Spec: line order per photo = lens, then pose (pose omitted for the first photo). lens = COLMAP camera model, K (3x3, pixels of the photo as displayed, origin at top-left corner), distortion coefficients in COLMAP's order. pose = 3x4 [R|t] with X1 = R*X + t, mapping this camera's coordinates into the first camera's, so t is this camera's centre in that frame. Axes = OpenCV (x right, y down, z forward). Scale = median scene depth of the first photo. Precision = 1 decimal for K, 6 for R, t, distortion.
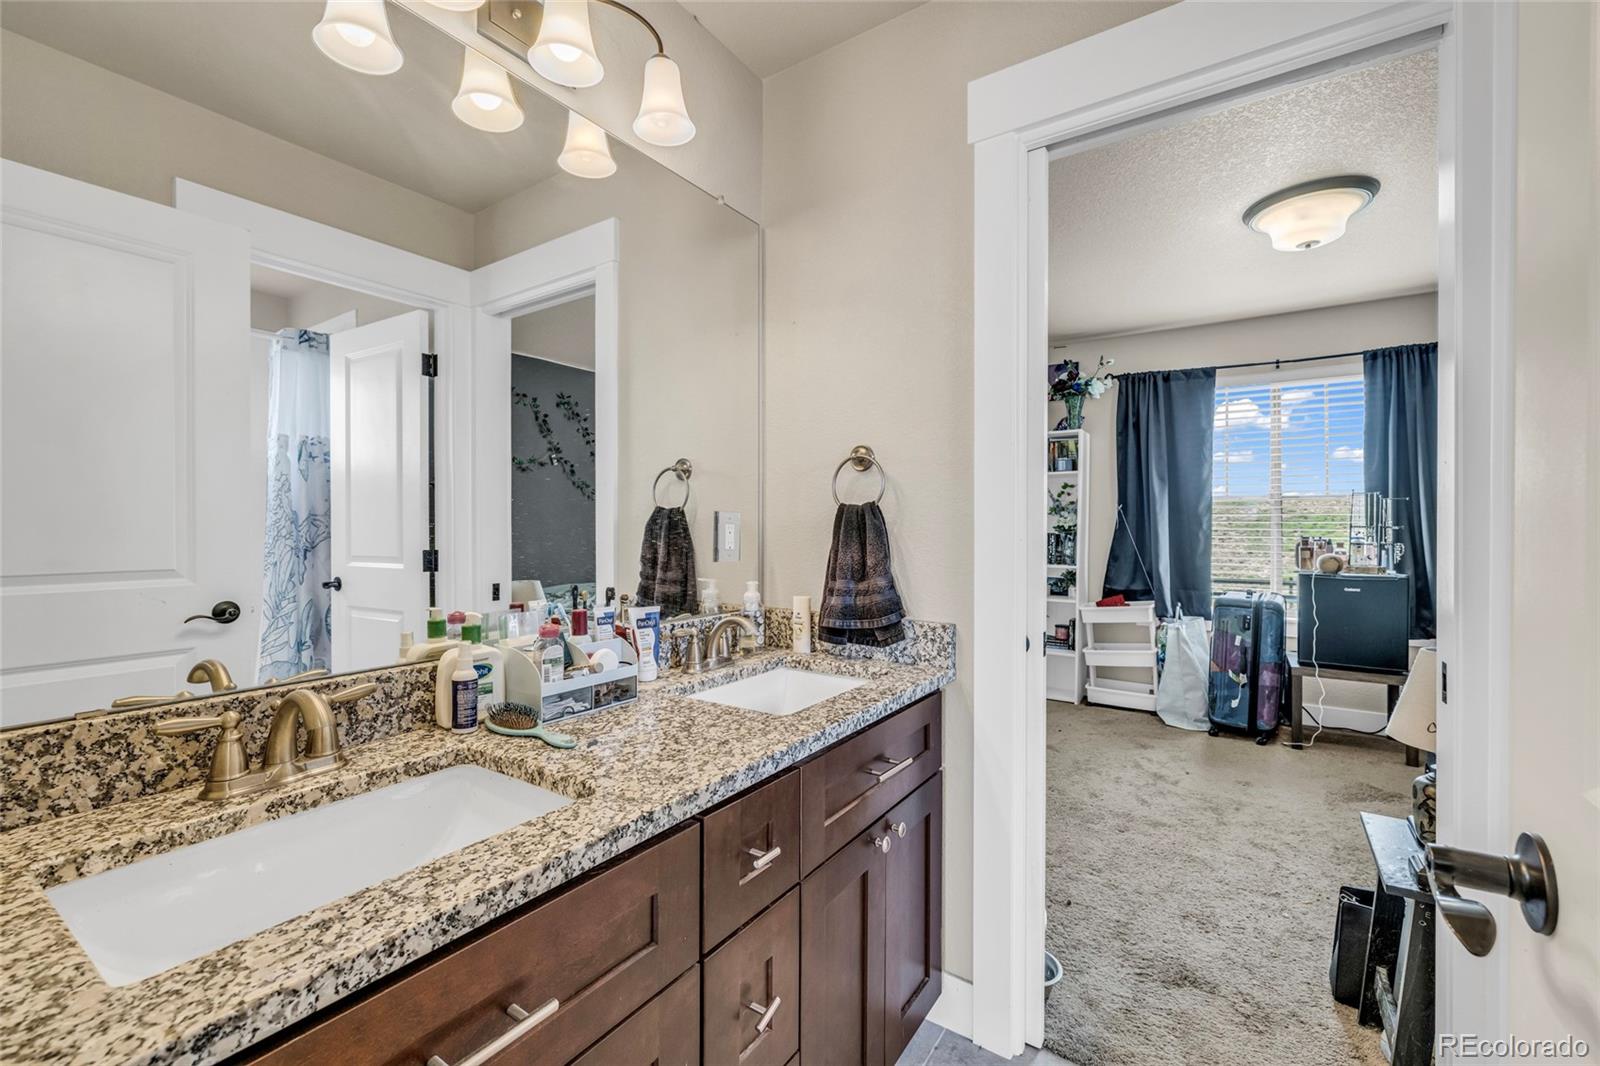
lens RADIAL K [[668.4, 0, 806.7], [0, 668.4, 532.3], [0, 0, 1]] dist [0.001433, 0.000731]
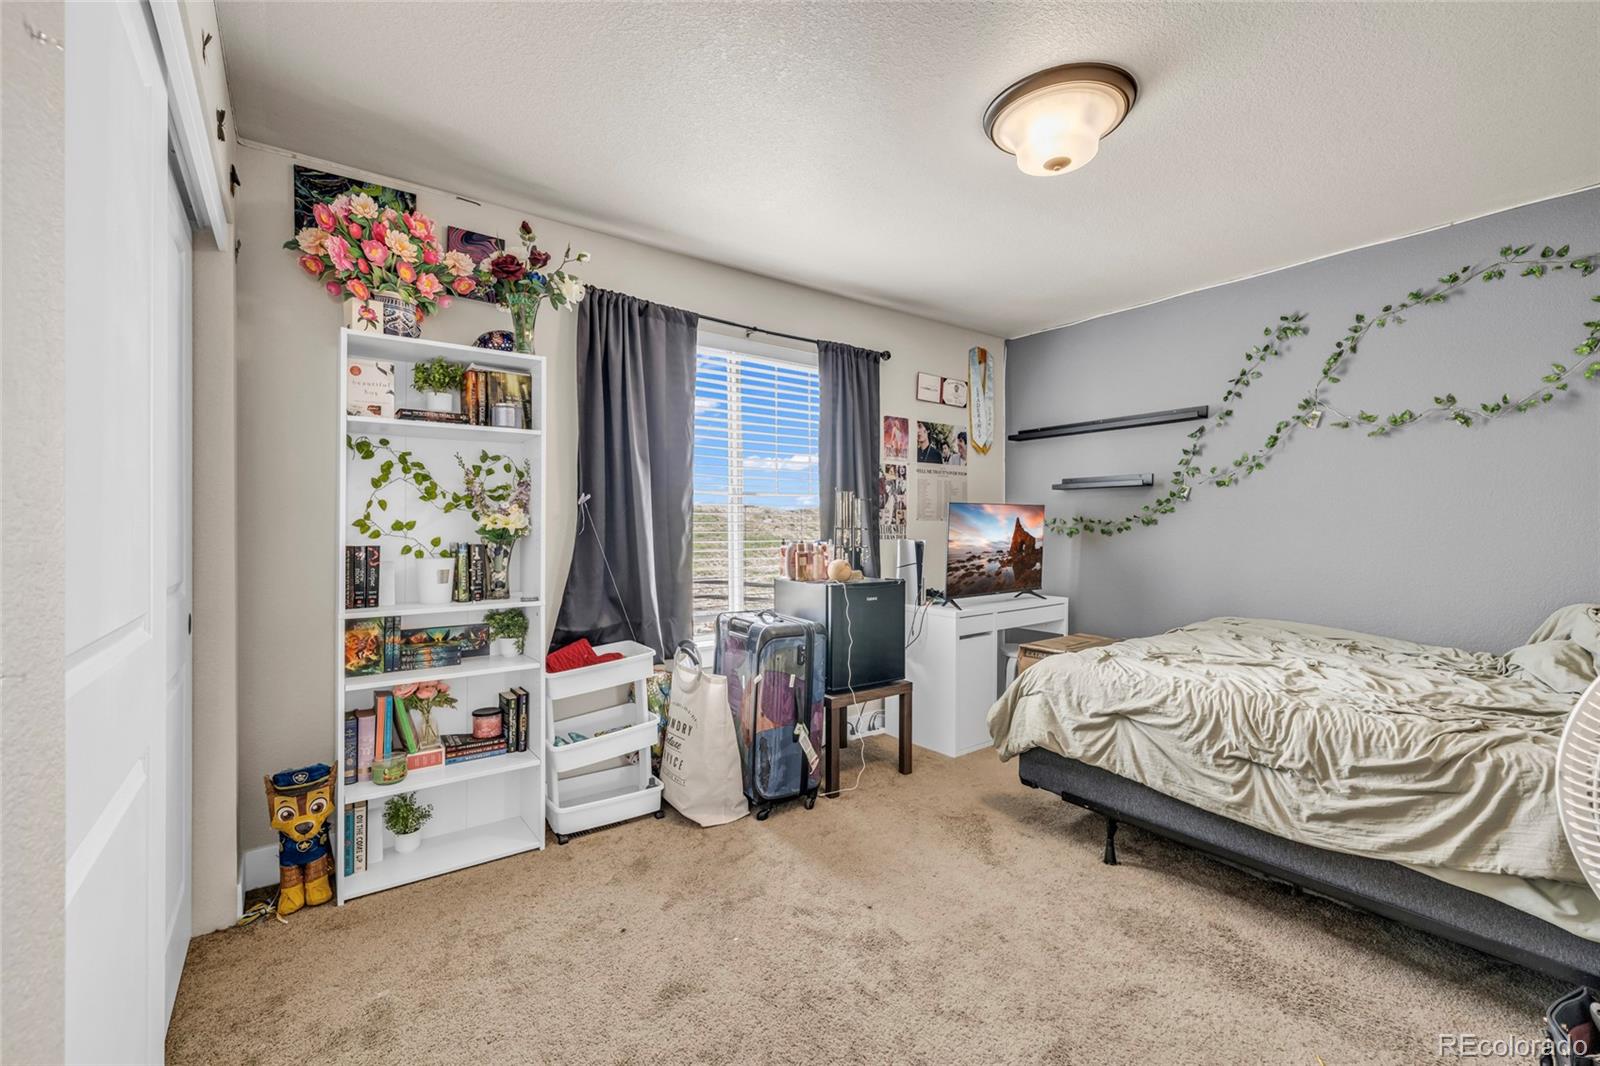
lens RADIAL K [[655.8, 0, 845.9], [0, 655.8, 530.7], [0, 0, 1]] dist [0.001831, 0.000496]
pose [[0.327504, -0.007952, 0.944816, -0.028098], [0.010541, 0.999933, 0.004762, -0.008295], [-0.944791, 0.008400, 0.327565, 0.598474]]
